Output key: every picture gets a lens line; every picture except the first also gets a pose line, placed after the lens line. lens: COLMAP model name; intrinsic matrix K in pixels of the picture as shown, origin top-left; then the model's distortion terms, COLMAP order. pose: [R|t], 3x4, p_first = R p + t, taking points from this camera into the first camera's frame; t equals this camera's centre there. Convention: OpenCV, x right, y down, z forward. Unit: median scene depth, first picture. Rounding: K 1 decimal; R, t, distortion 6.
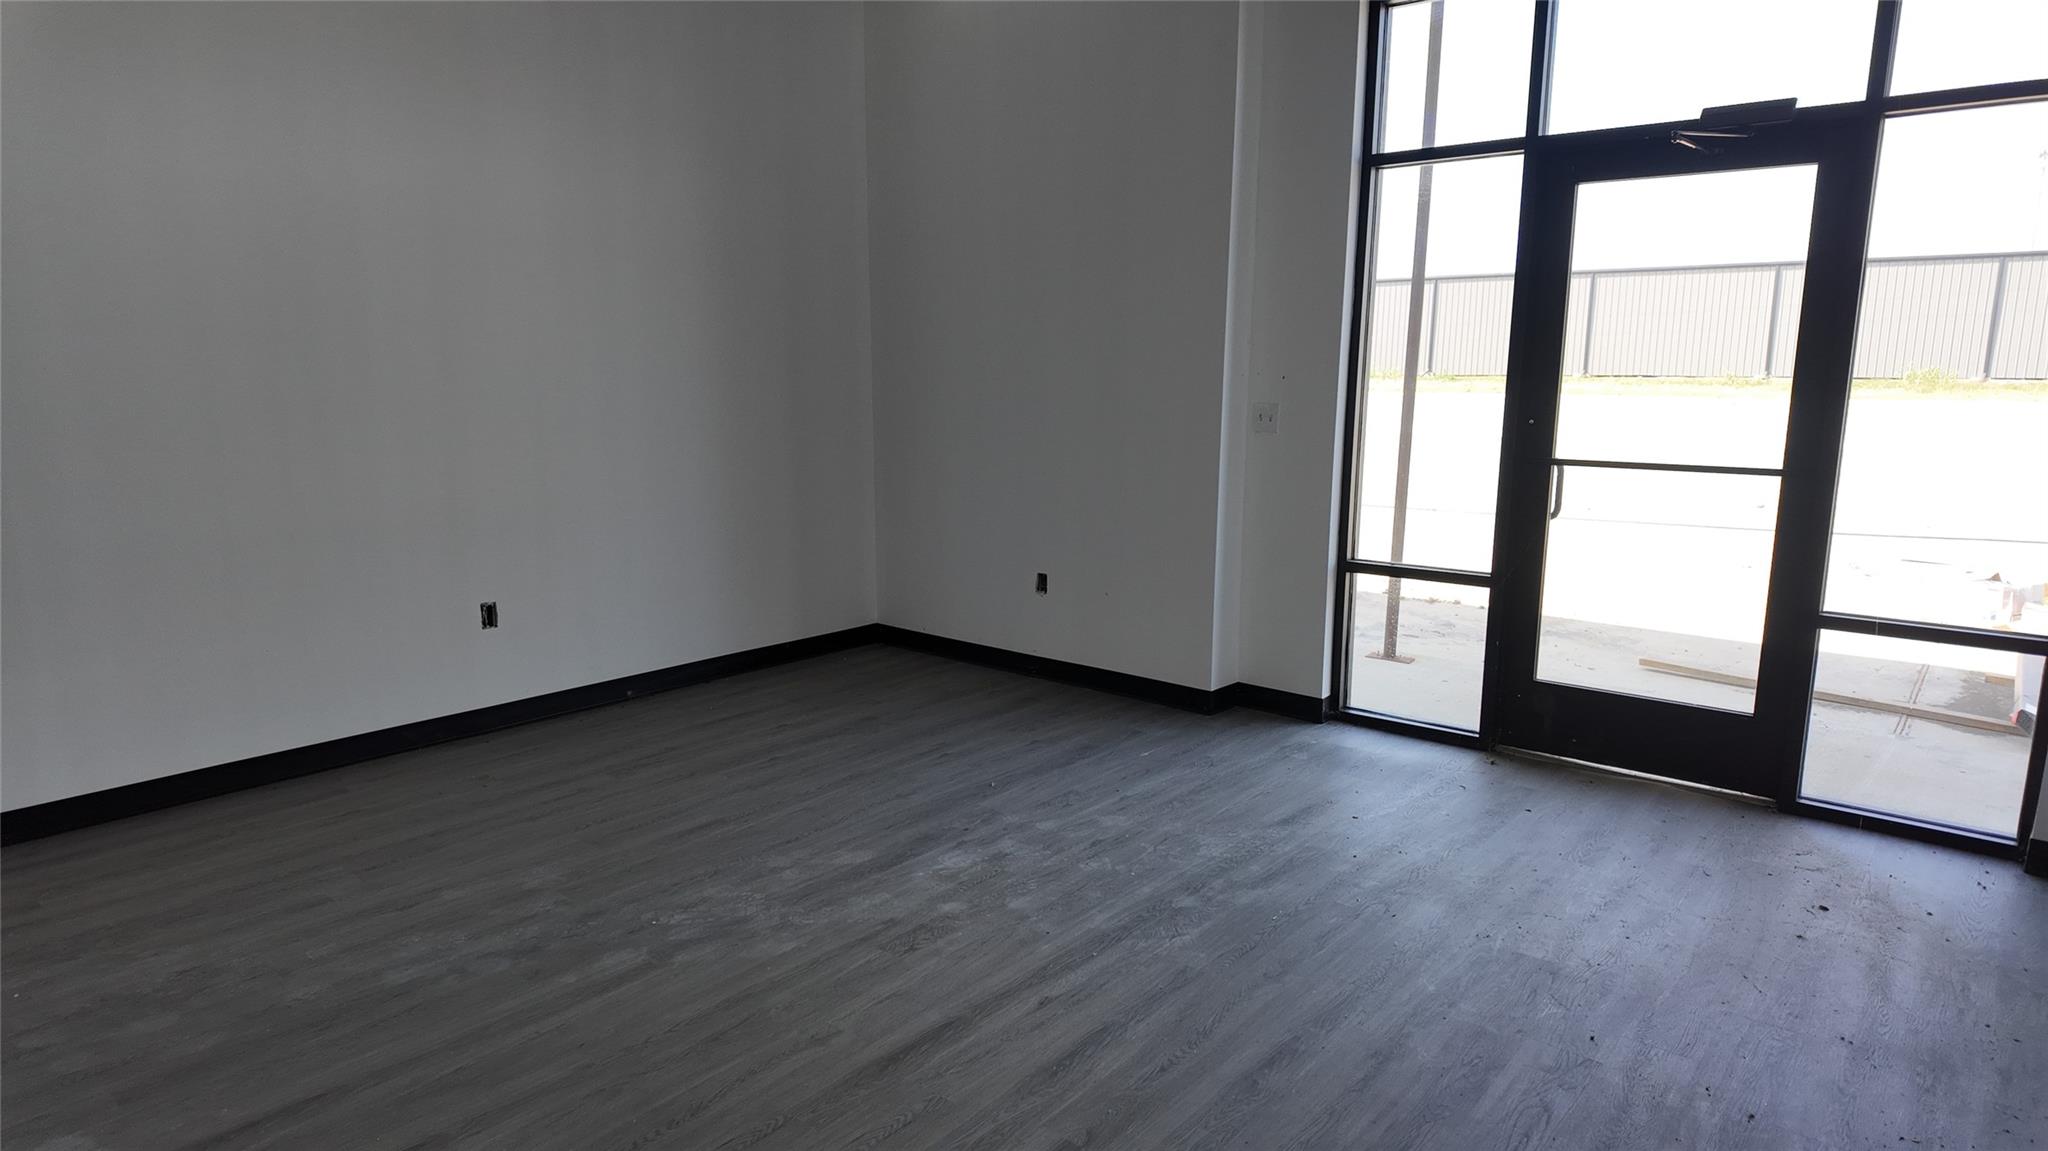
lens RADIAL K [[1182.7, 0, 1023.7], [0, 1182.7, 574.7], [0, 0, 1]] dist [0.040242, -0.036195]
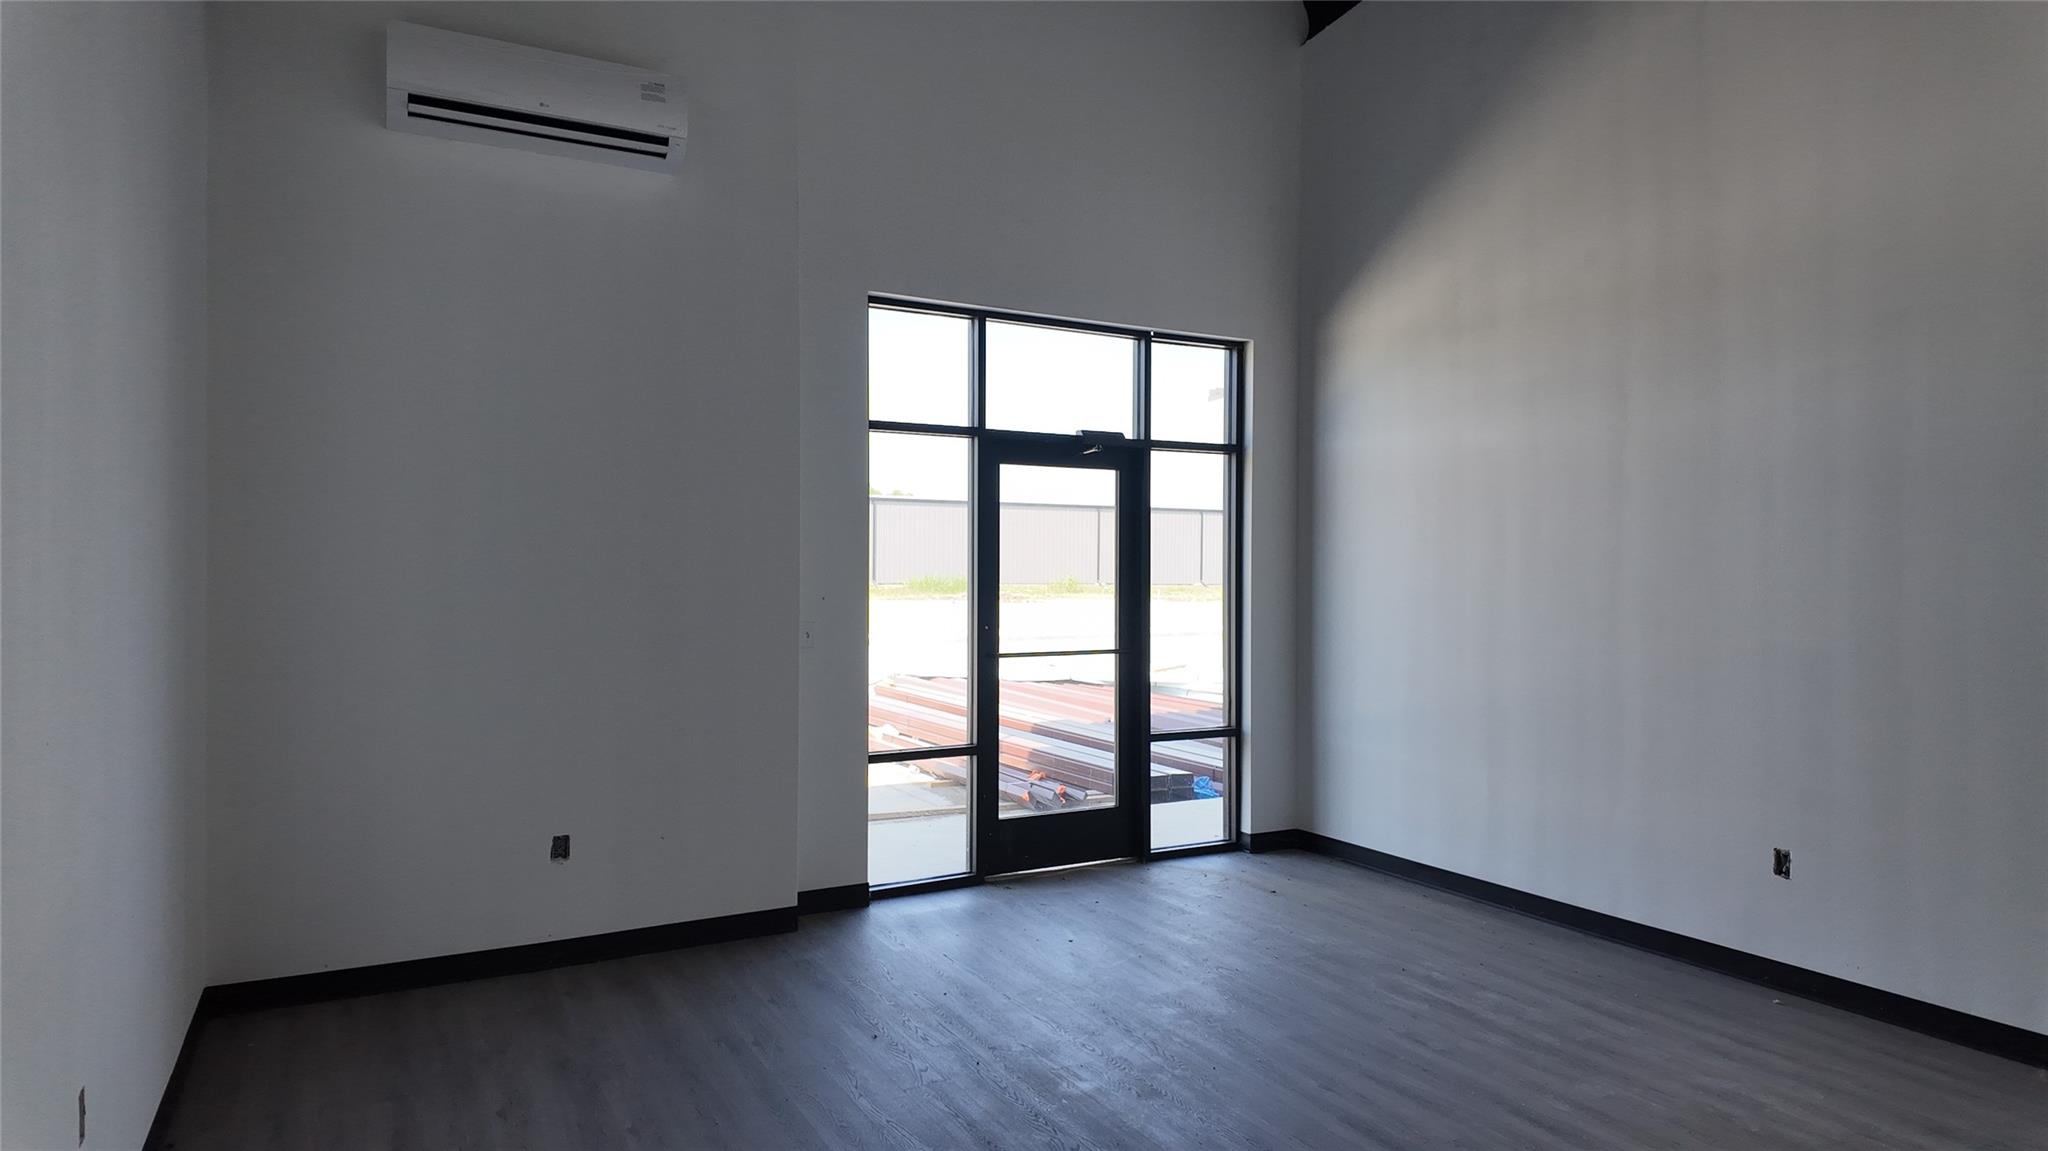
lens RADIAL K [[1182.7, 0, 1020.6], [0, 1182.7, 557.5], [0, 0, 1]] dist [0.040242, -0.036195]
pose [[0.378810, 0.004358, 0.925464, -0.837478], [0.160545, 0.984518, -0.070350, -0.109370], [-0.911443, 0.175228, 0.372245, 0.457391]]
